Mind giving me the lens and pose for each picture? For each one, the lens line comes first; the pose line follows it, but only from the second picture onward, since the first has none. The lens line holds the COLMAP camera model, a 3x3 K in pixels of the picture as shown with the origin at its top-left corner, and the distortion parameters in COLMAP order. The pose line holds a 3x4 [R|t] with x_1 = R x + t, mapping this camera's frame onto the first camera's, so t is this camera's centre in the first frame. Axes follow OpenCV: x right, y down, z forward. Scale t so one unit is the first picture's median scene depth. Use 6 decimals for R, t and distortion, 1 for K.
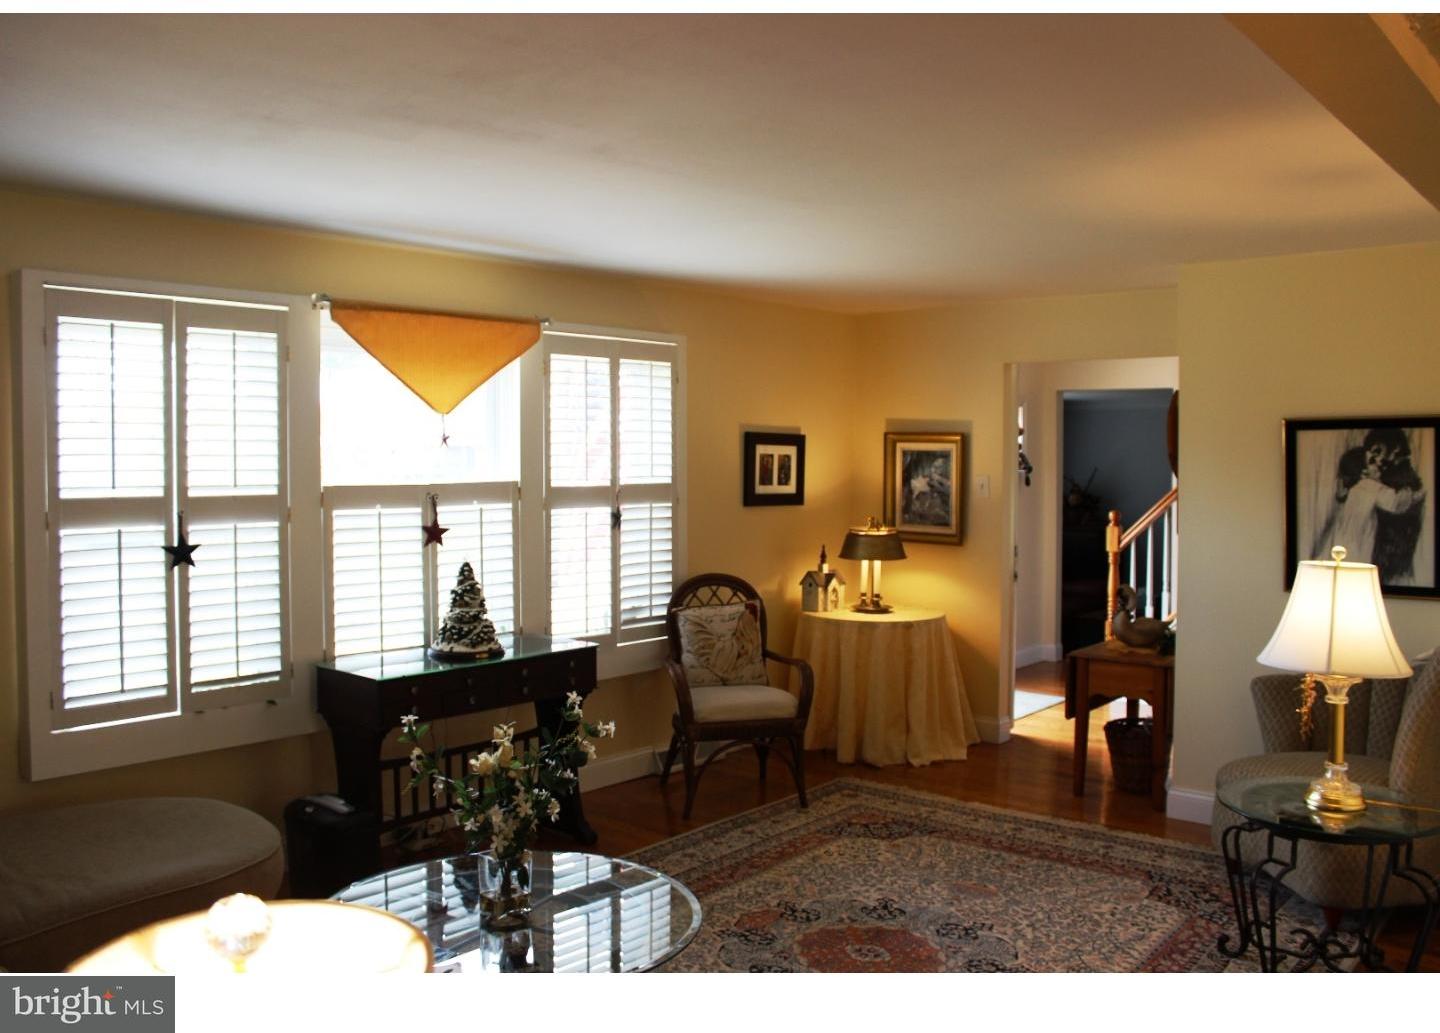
lens RADIAL K [[1208.6, 0, 716.7], [0, 1208.6, 493.1], [0, 0, 1]] dist [-0.145261, 0.151378]
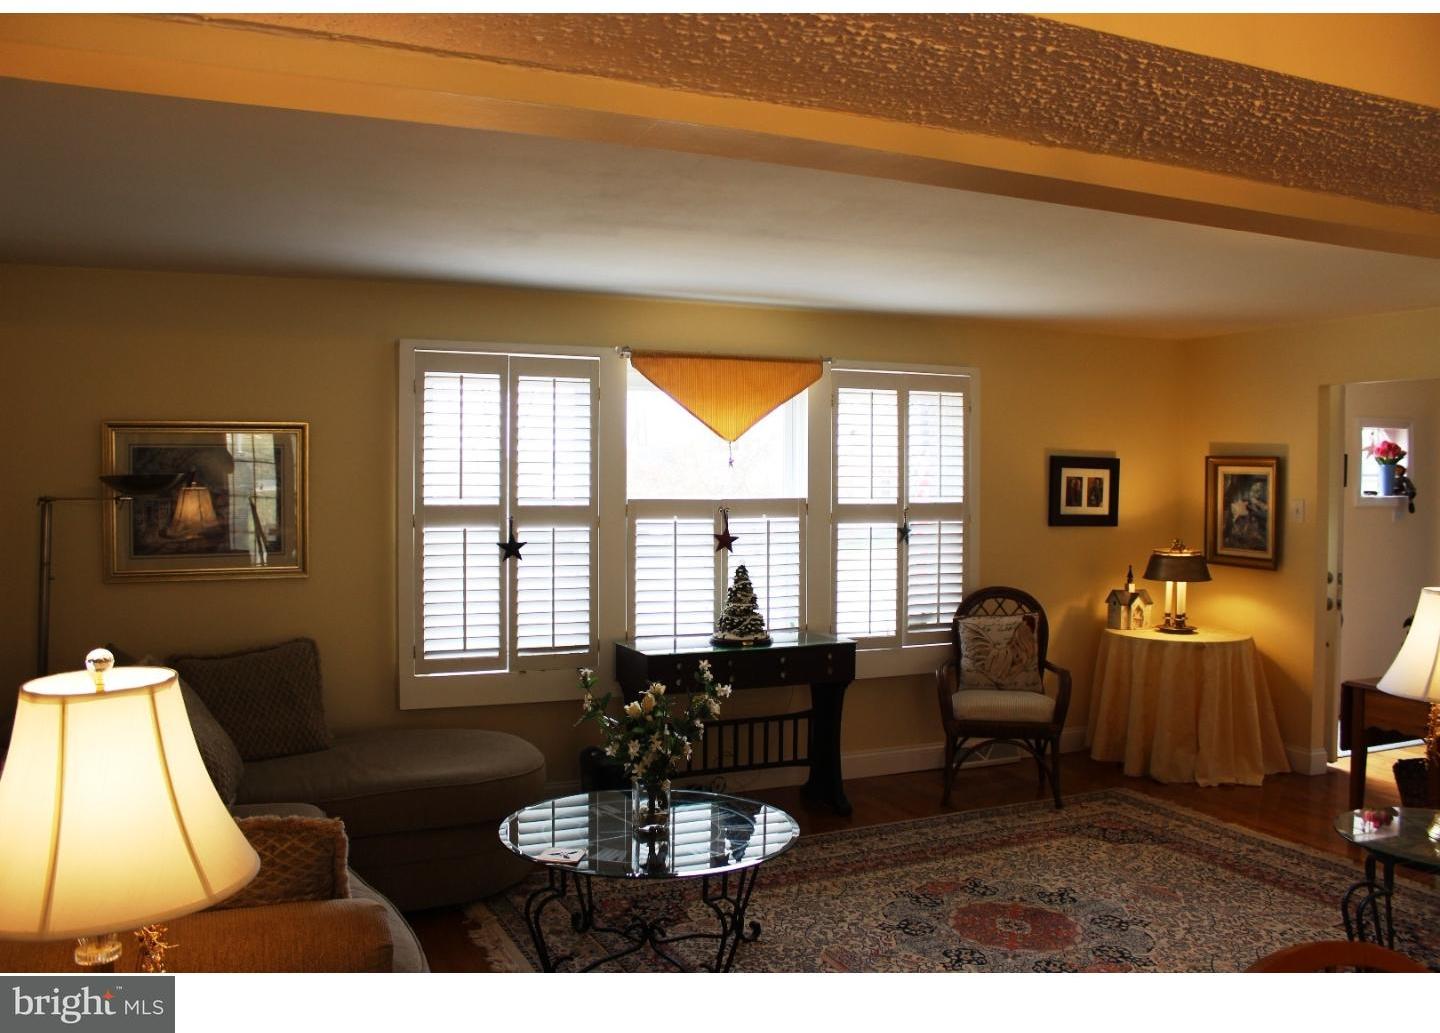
lens RADIAL K [[1208.6, 0, 716.7], [0, 1208.6, 493.1], [0, 0, 1]] dist [-0.145261, 0.151378]
pose [[0.909583, 0.011747, -0.415357, 0.241066], [-0.019108, 0.999725, -0.013571, 0.002471], [0.415083, 0.020281, 0.909557, -0.094984]]
